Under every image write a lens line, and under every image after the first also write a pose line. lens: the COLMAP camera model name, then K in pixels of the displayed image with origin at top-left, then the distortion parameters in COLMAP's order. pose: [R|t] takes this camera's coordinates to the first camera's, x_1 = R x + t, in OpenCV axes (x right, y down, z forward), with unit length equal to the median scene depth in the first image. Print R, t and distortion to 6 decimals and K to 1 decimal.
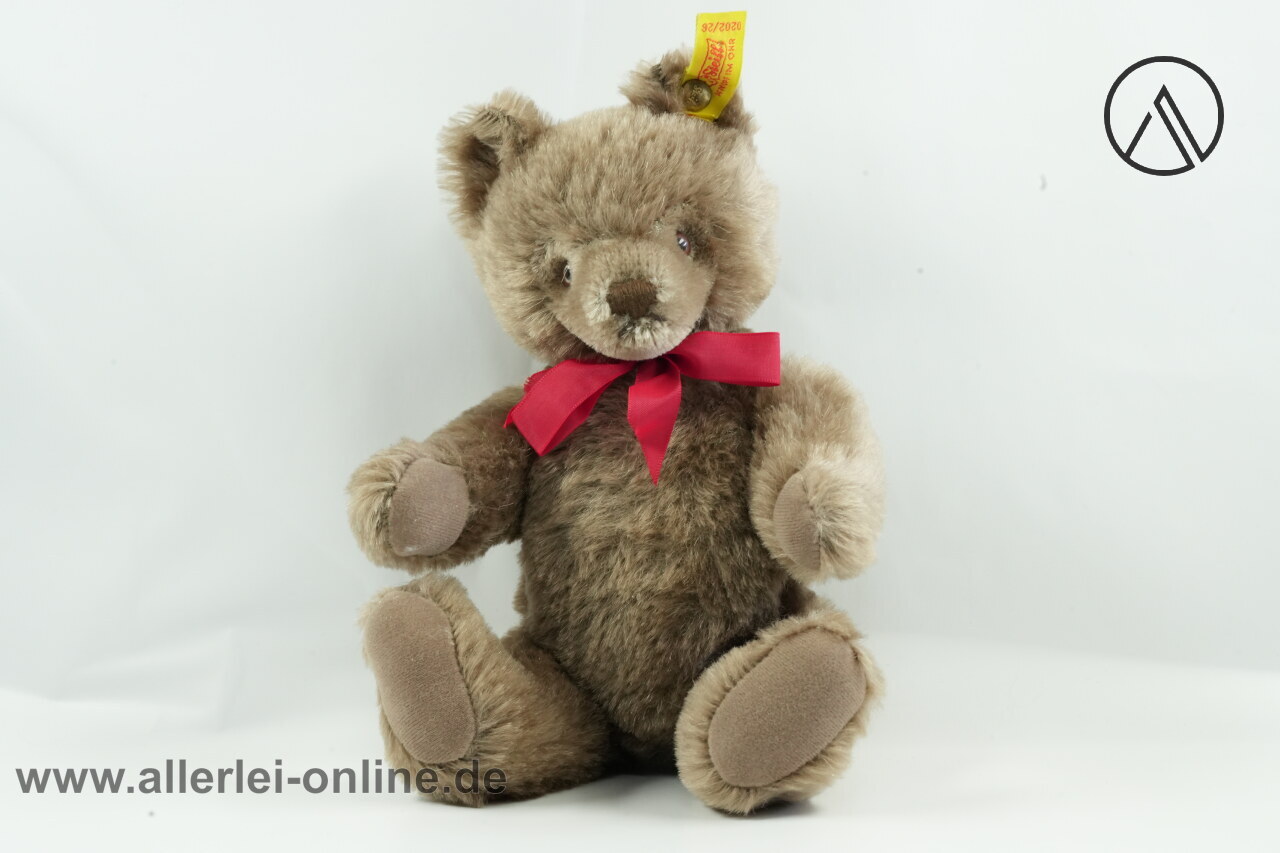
lens RADIAL K [[3982.2, 0, 640.0], [0, 3982.2, 426.5], [0, 0, 1]] dist [-0.011307, -11.104460]
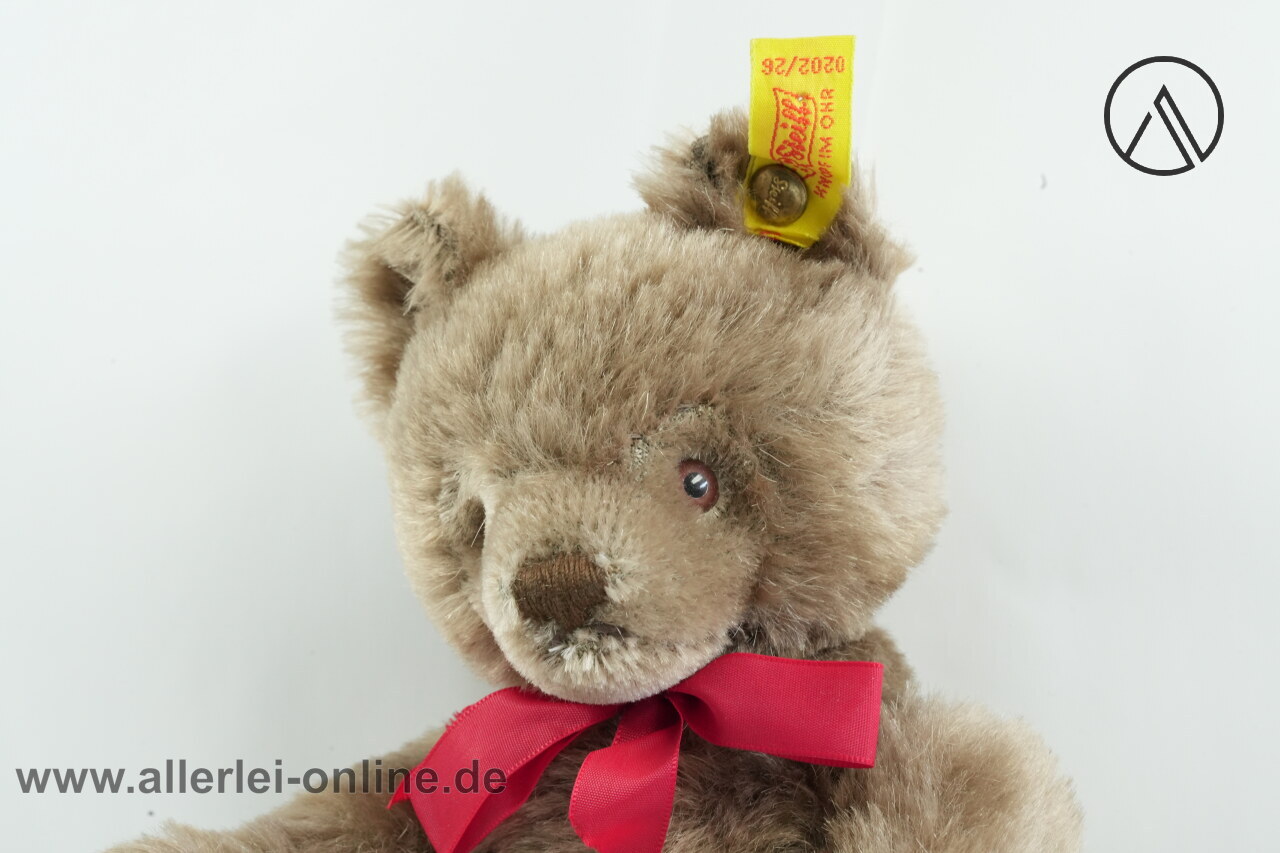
lens RADIAL K [[3982.2, 0, 640.0], [0, 3982.2, 426.5], [0, 0, 1]] dist [-0.011307, -11.104460]
pose [[0.955753, 0.042835, -0.291036, 0.152811], [-0.044995, 0.998987, -0.000728, -0.052293], [0.290710, 0.013790, 0.956712, 0.499882]]
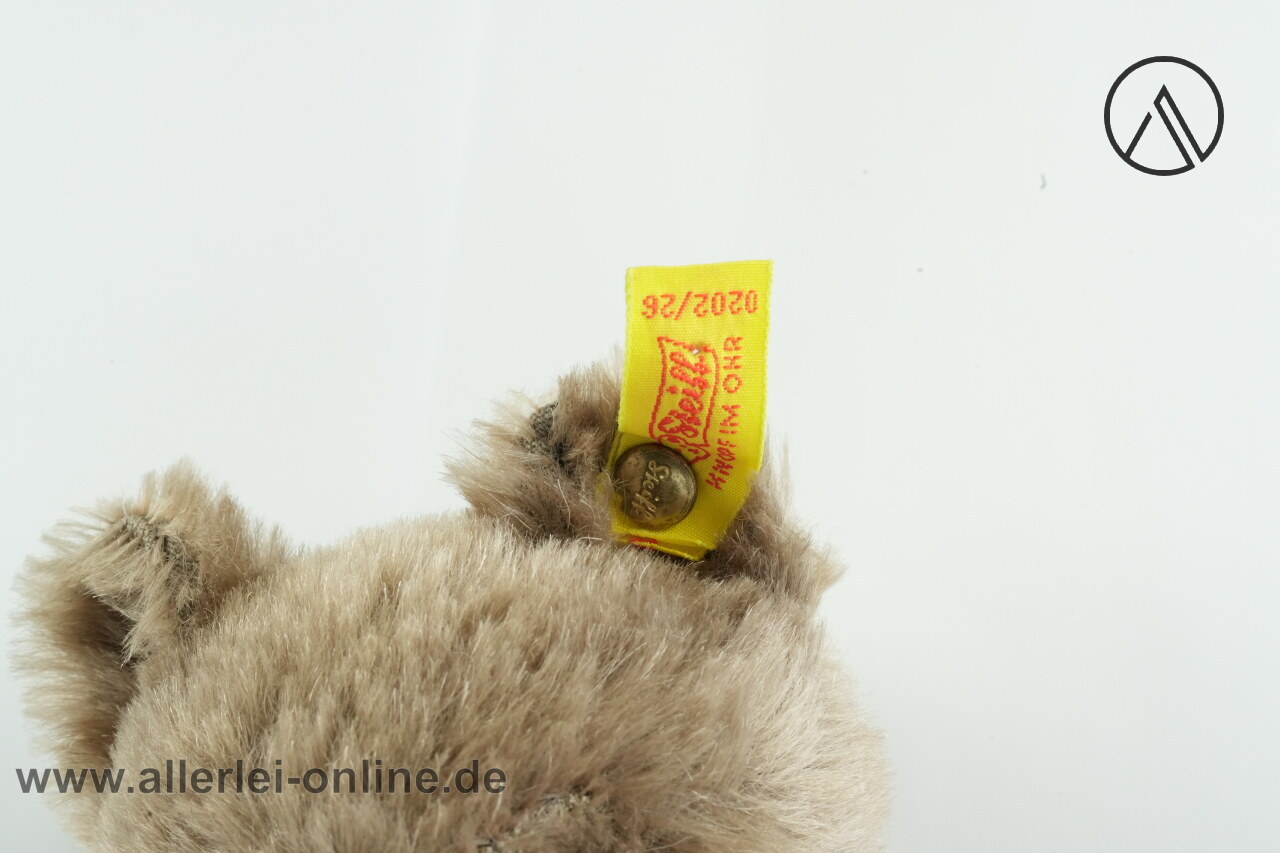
lens RADIAL K [[4393.9, 0, 640.0], [0, 4393.9, 426.5], [0, 0, 1]] dist [-0.230713, -4.031731]
pose [[0.984586, 0.006781, -0.174769, 0.085425], [-0.017201, 0.998158, -0.058177, -0.065901], [0.174052, 0.060286, 0.982889, 0.605096]]
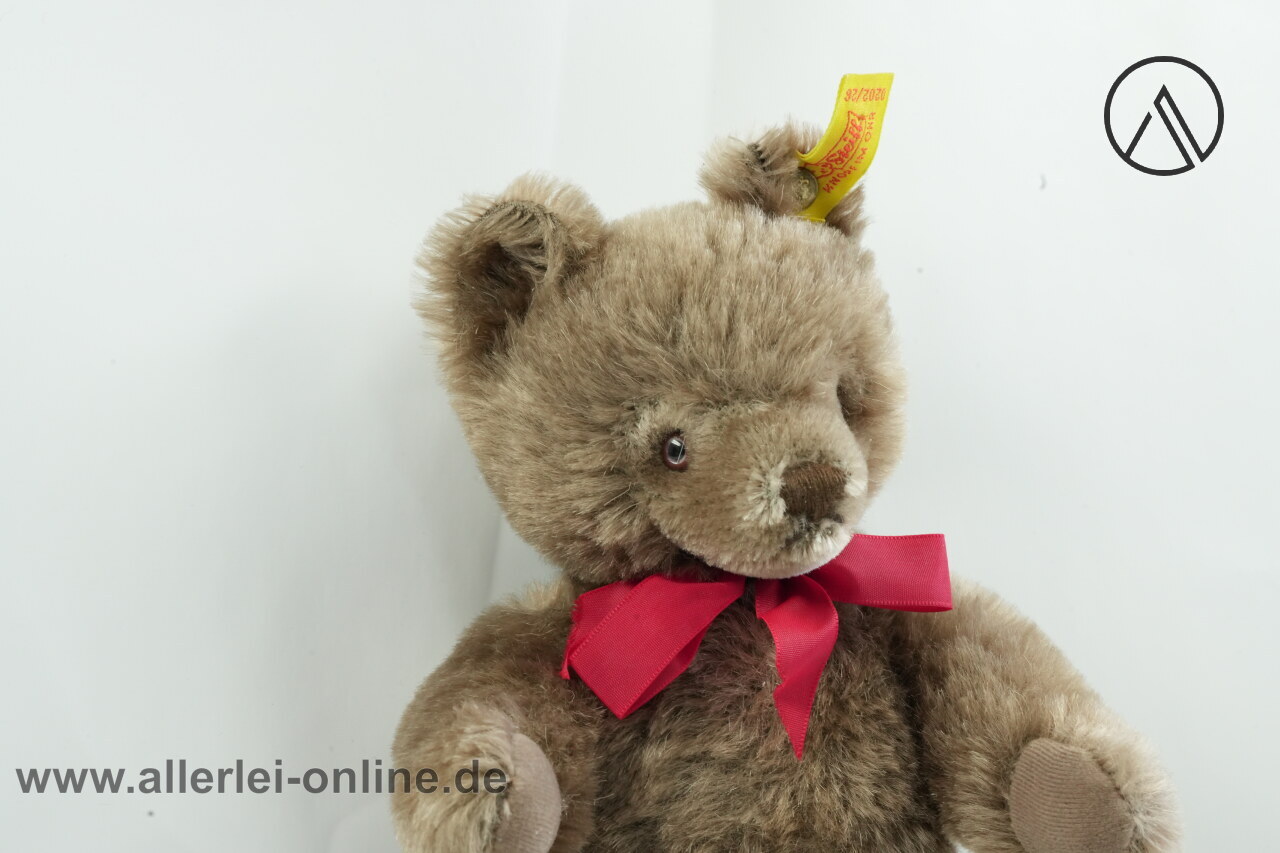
lens RADIAL K [[3982.2, 0, 640.0], [0, 3982.2, 426.5], [0, 0, 1]] dist [-0.011307, -11.104460]
pose [[0.911385, 0.002138, 0.411550, -0.301535], [0.002609, 0.999936, -0.010972, -0.034977], [-0.411547, 0.011073, 0.911321, 0.383491]]
